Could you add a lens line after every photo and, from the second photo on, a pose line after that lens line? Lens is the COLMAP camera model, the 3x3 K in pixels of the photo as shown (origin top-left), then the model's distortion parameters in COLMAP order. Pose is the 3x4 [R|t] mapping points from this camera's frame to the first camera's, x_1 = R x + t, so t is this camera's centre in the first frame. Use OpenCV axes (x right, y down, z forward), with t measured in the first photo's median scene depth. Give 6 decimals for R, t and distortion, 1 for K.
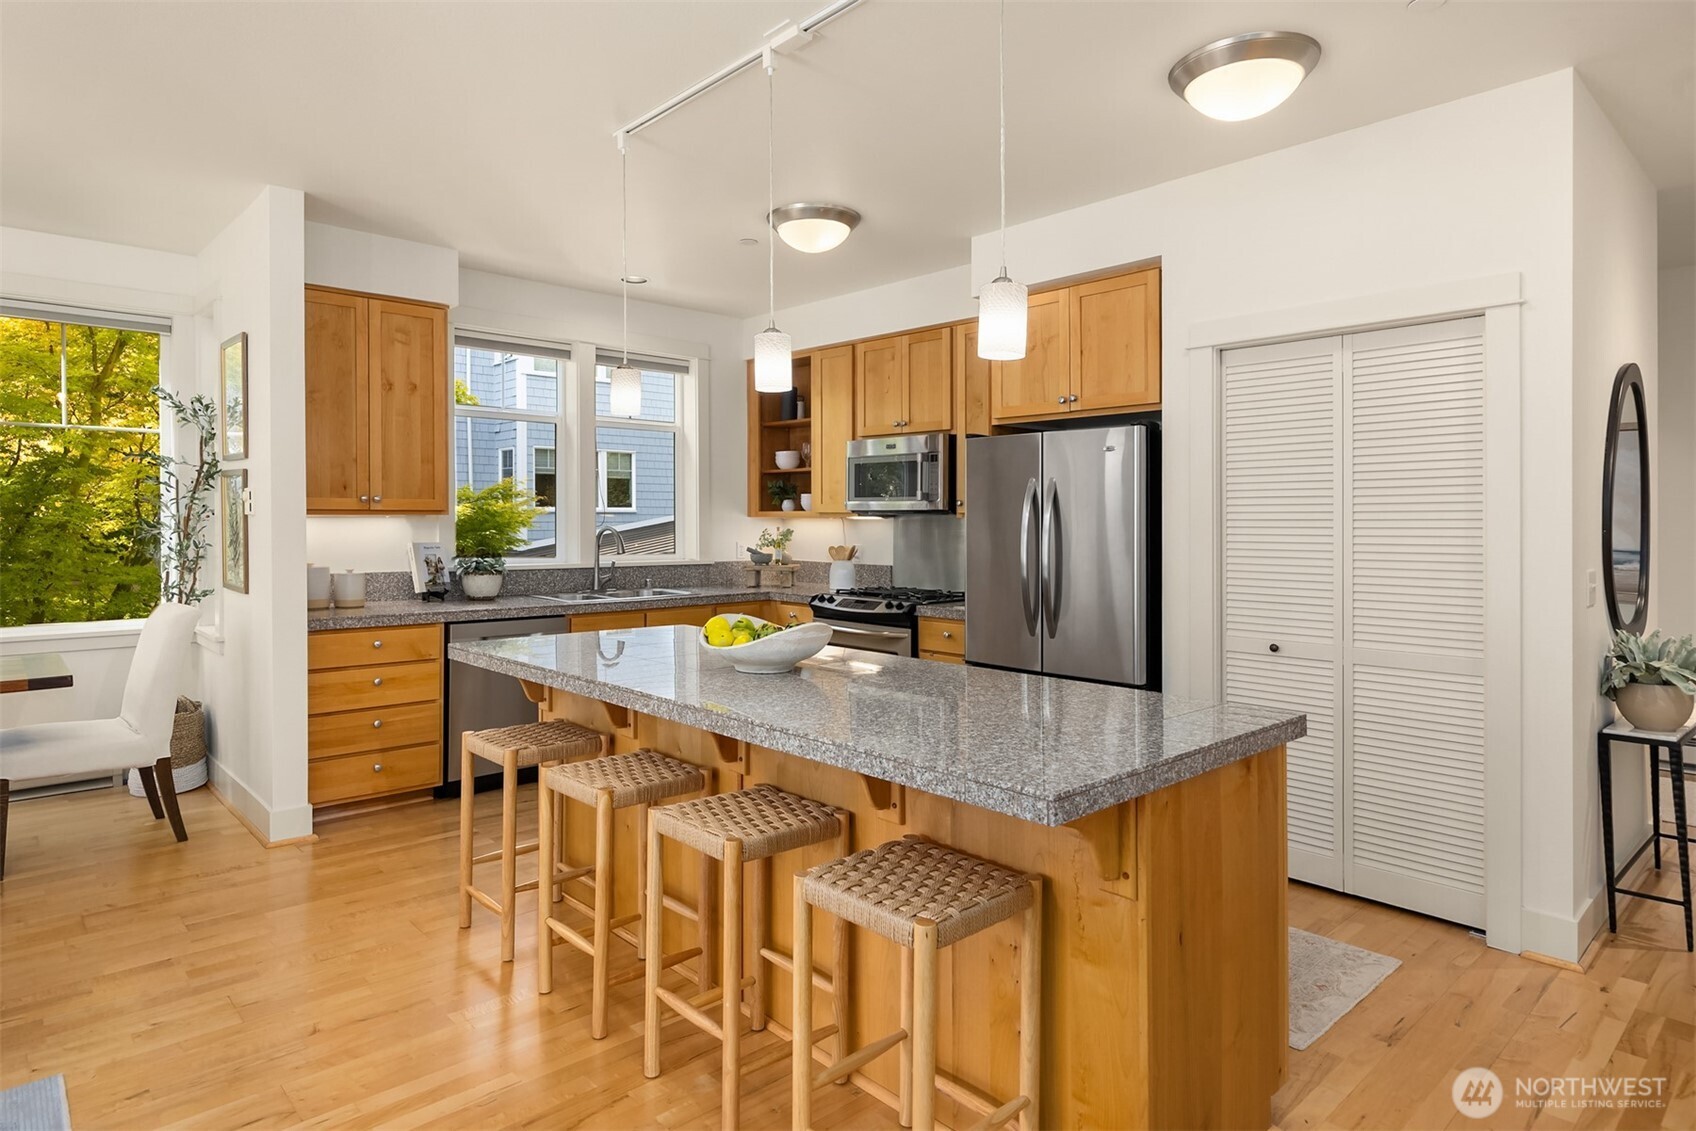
lens RADIAL K [[963.3, 0, 859.8], [0, 963.3, 523.0], [0, 0, 1]] dist [0.004142, 0.000600]
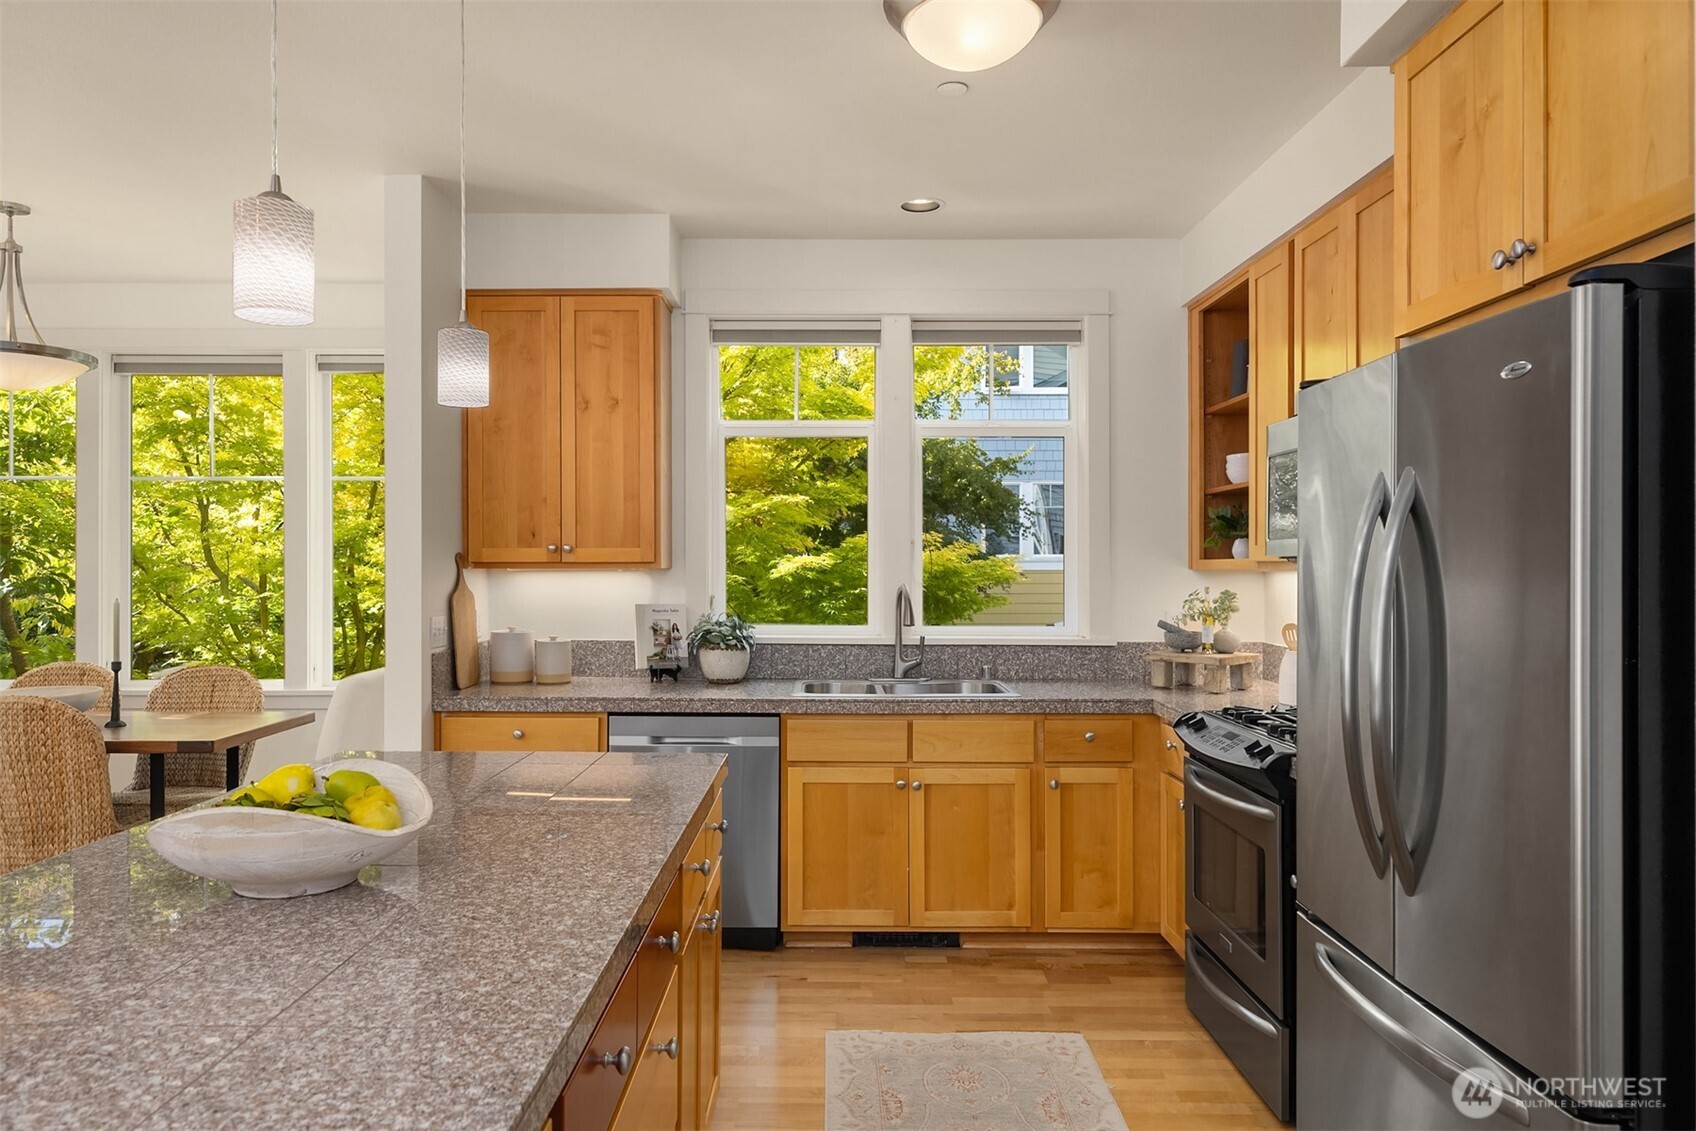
lens RADIAL K [[1173.0, 0, 843.6], [0, 1173.0, 574.3], [0, 0, 1]] dist [0.004578, -0.001149]
pose [[0.719917, -0.001106, -0.694060, 0.300524], [-0.001026, 0.999996, -0.002658, -0.001018], [0.694060, 0.002626, 0.719913, 0.425189]]
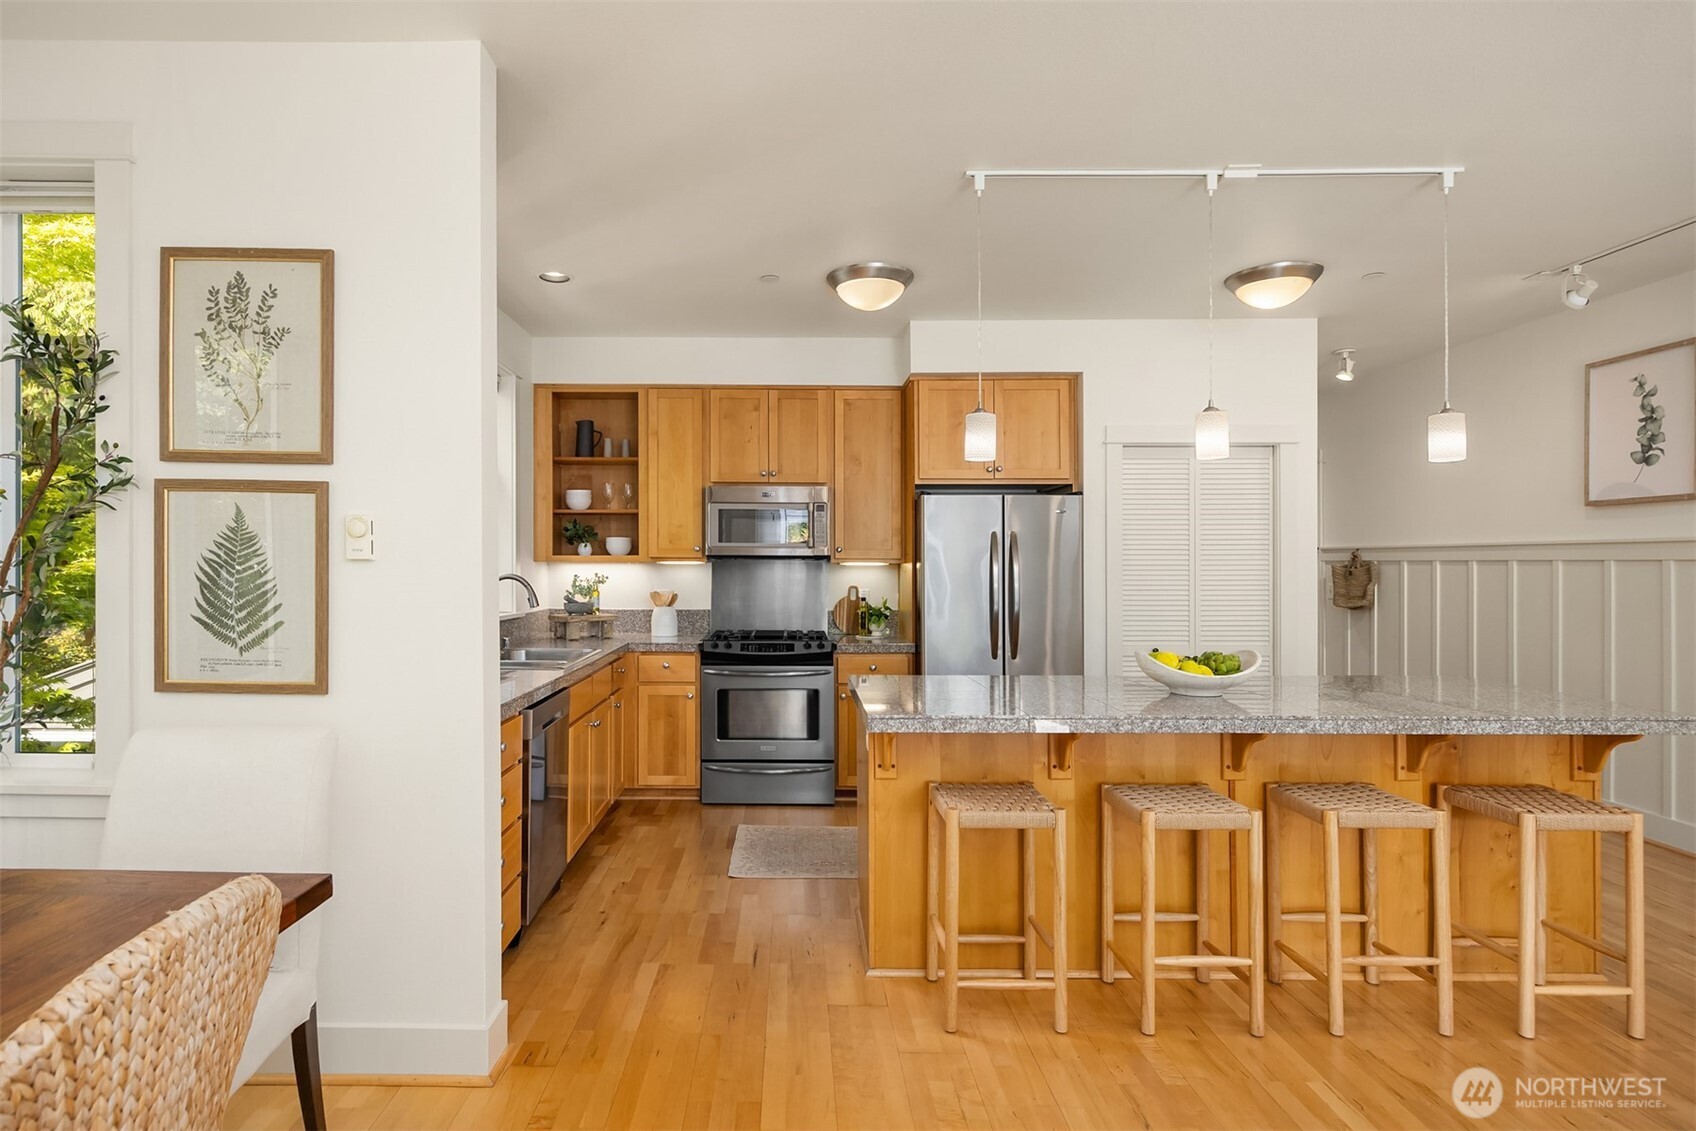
lens RADIAL K [[861.8, 0, 839.5], [0, 861.8, 557.7], [0, 0, 1]] dist [0.004249, 0.000231]
pose [[0.681892, 0.004799, 0.731437, -0.647493], [0.002230, 0.999960, -0.008639, -0.002970], [-0.731450, 0.007522, 0.681854, 0.331330]]
